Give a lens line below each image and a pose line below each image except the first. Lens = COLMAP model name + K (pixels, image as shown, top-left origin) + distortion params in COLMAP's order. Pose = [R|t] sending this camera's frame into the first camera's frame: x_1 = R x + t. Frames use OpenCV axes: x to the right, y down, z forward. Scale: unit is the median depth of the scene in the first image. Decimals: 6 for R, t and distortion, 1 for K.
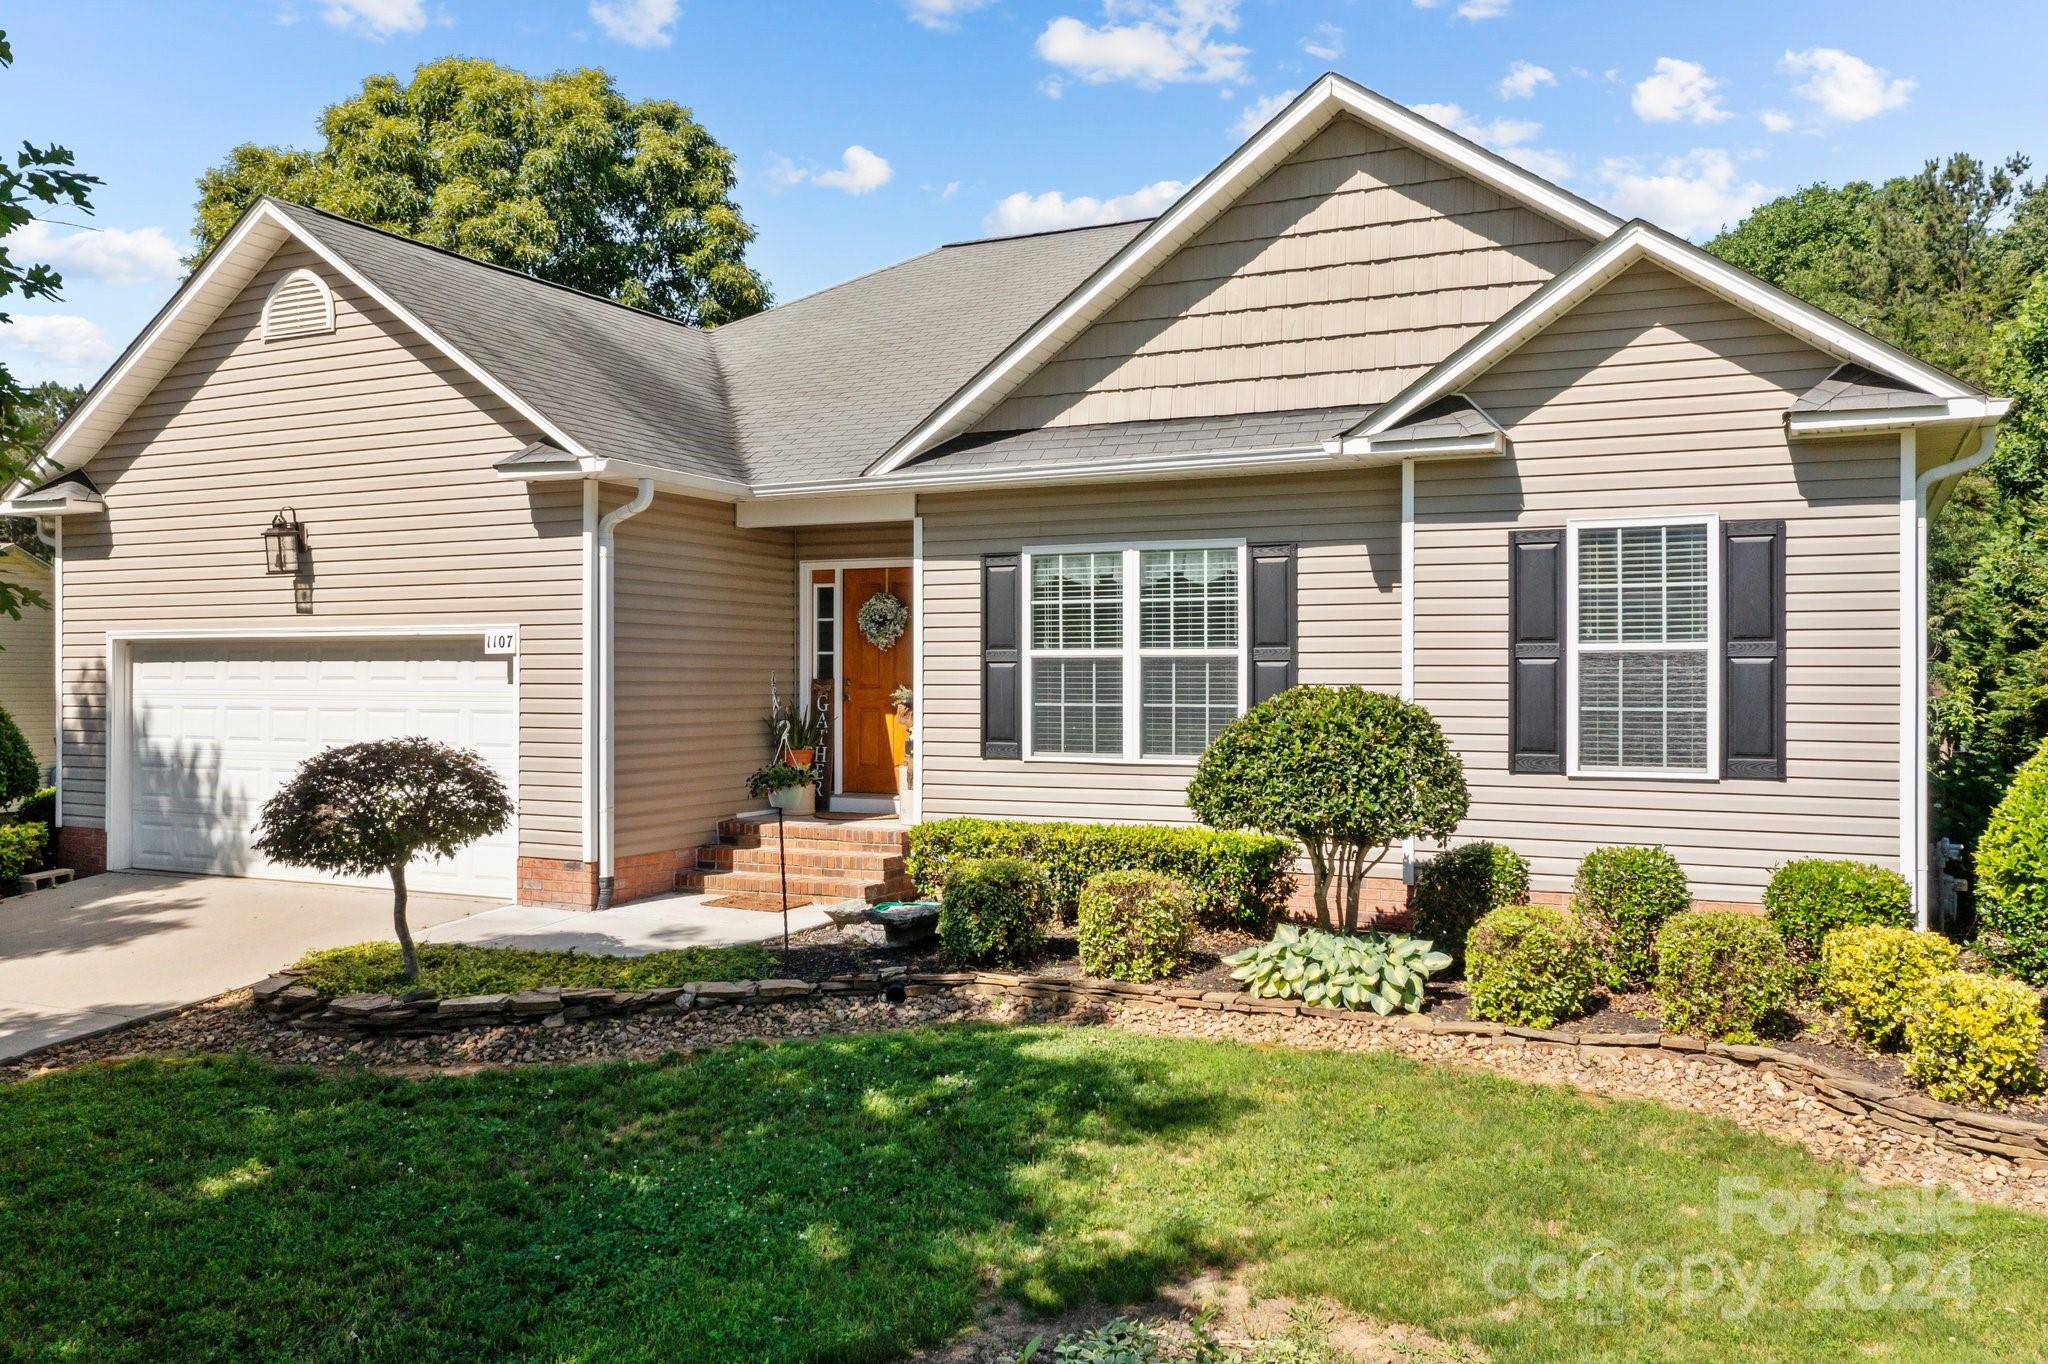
lens RADIAL K [[1628.7, 0, 1024.0], [0, 1628.7, 682.0], [0, 0, 1]] dist [0.001654, 0.004395]
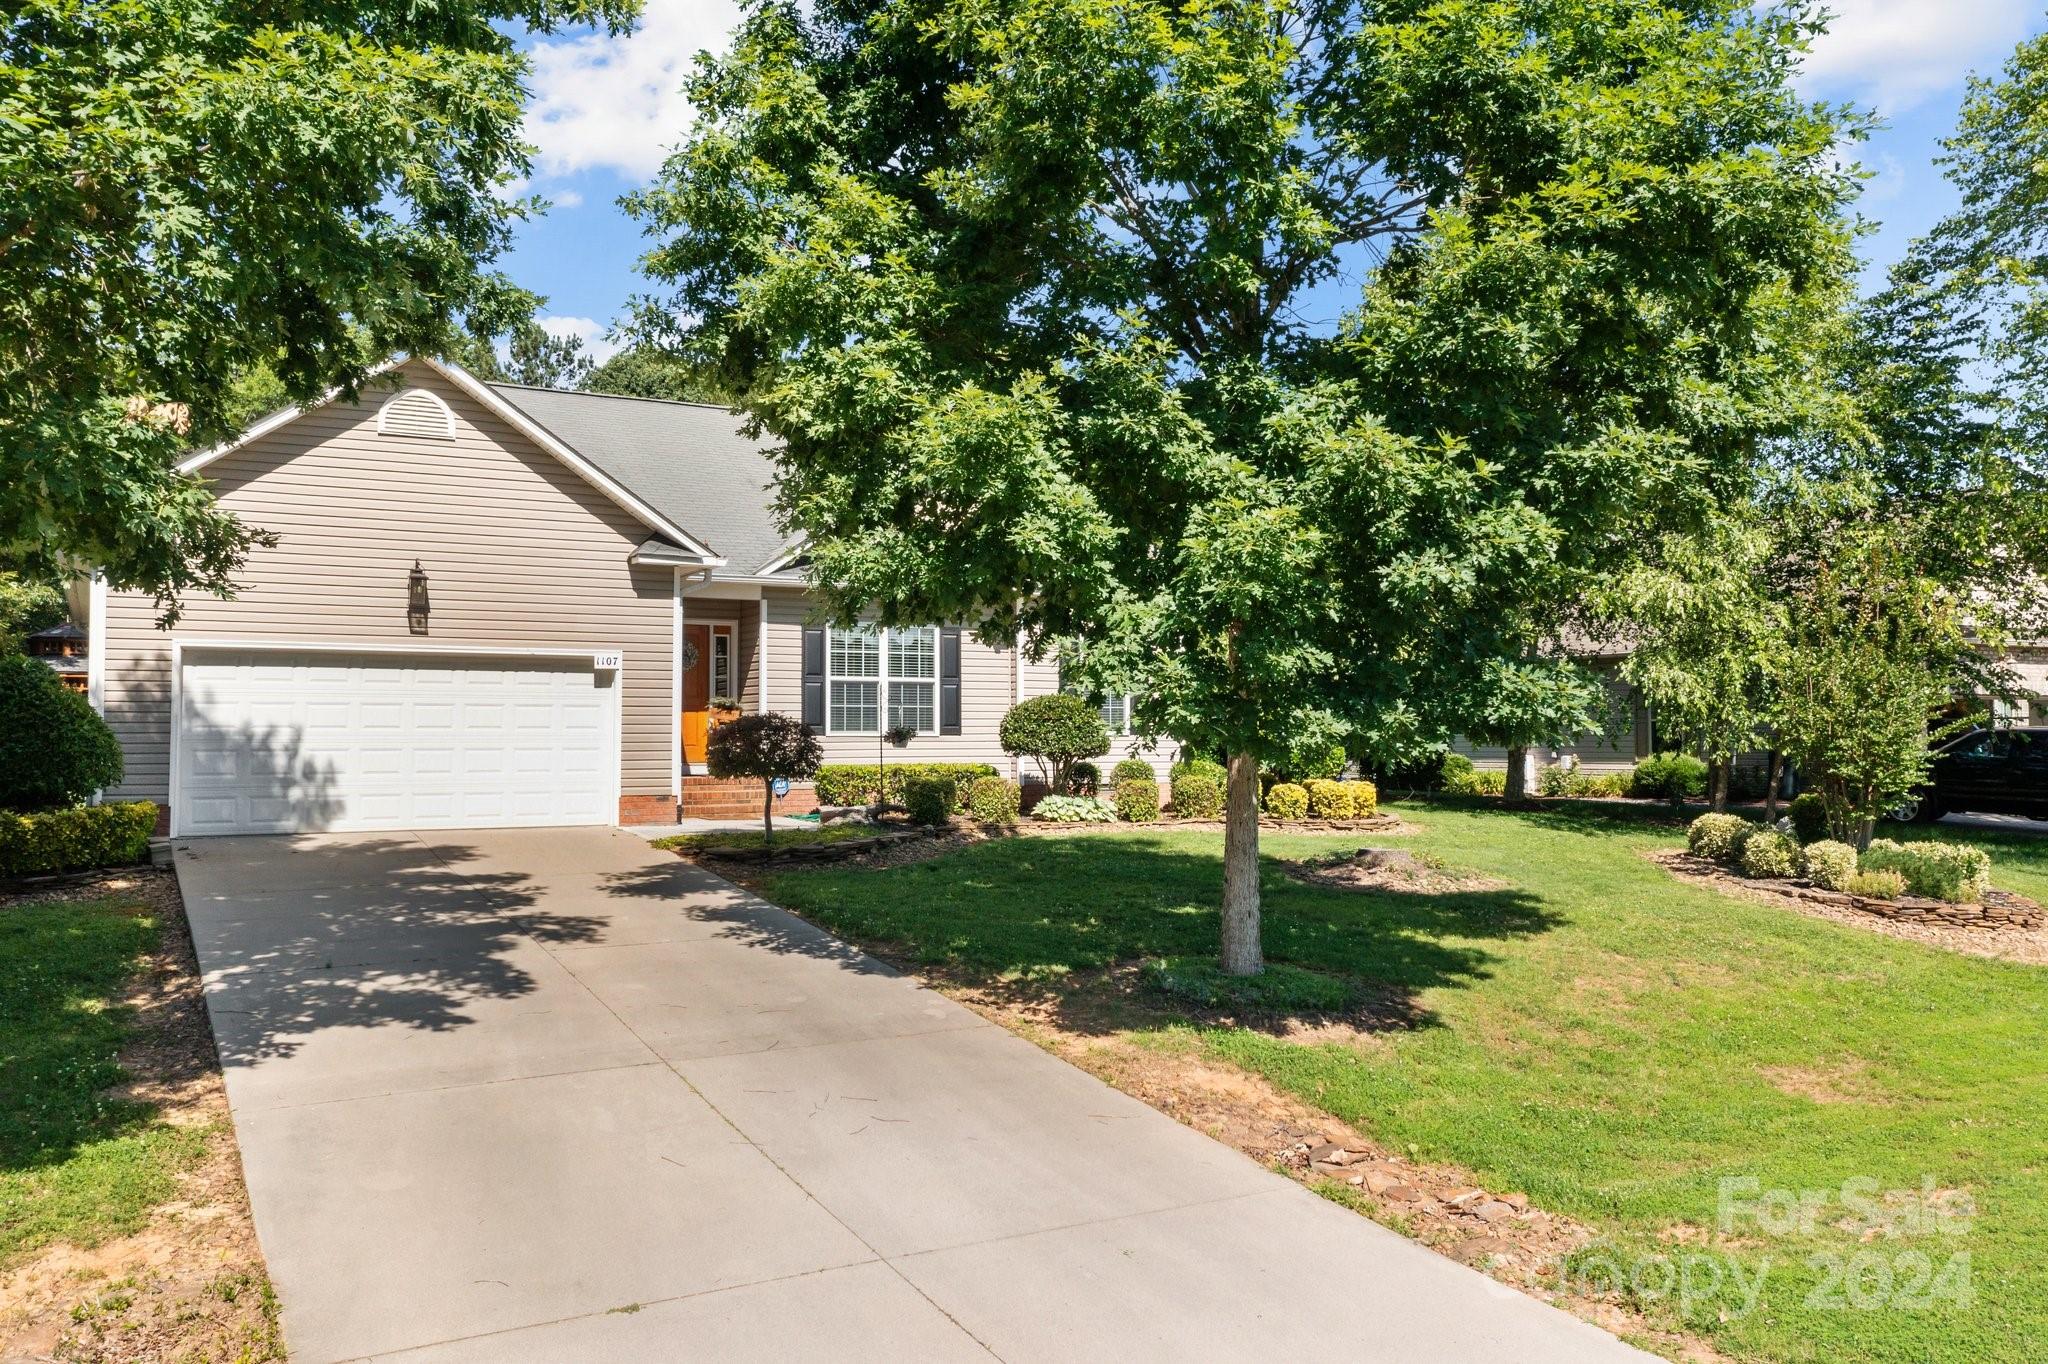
lens RADIAL K [[1641.0, 0, 1024.3], [0, 1641.0, 632.4], [0, 0, 1]] dist [0.001519, 0.003935]
pose [[0.559984, 0.051810, 0.826882, -1.484145], [0.001815, 0.997964, -0.063759, 0.052425], [-0.828501, 0.037204, 0.558750, -0.243052]]
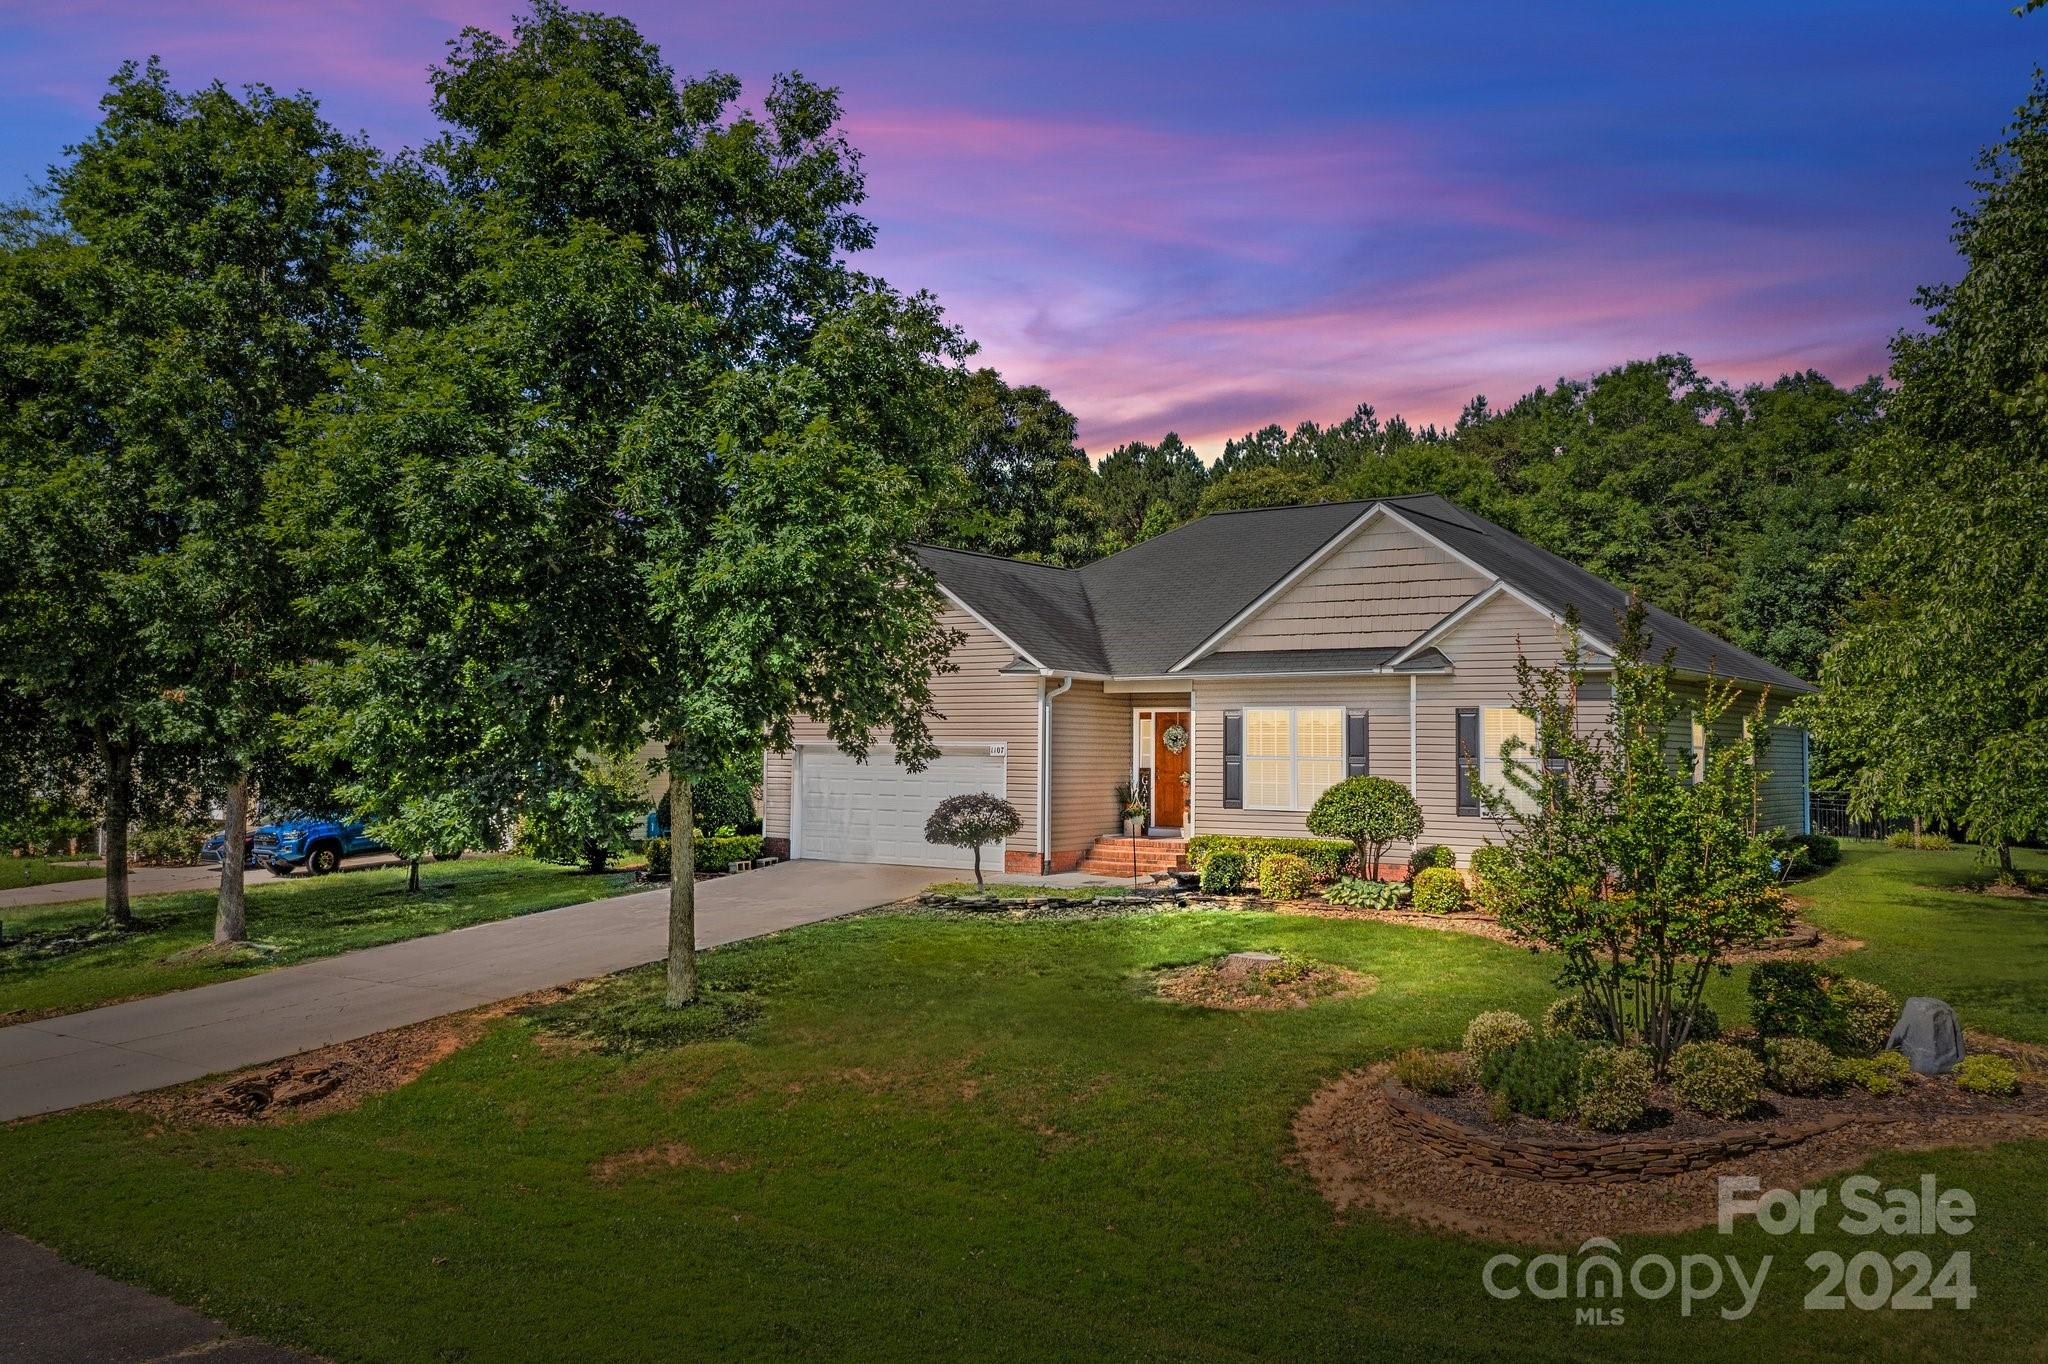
lens RADIAL K [[1641.0, 0, 1024.3], [0, 1641.0, 632.4], [0, 0, 1]] dist [0.001519, 0.003935]
pose [[0.985101, -0.003109, -0.171950, 0.089401], [-0.010009, 0.997106, -0.075367, -0.017540], [0.171687, 0.075965, 0.982218, -1.183600]]
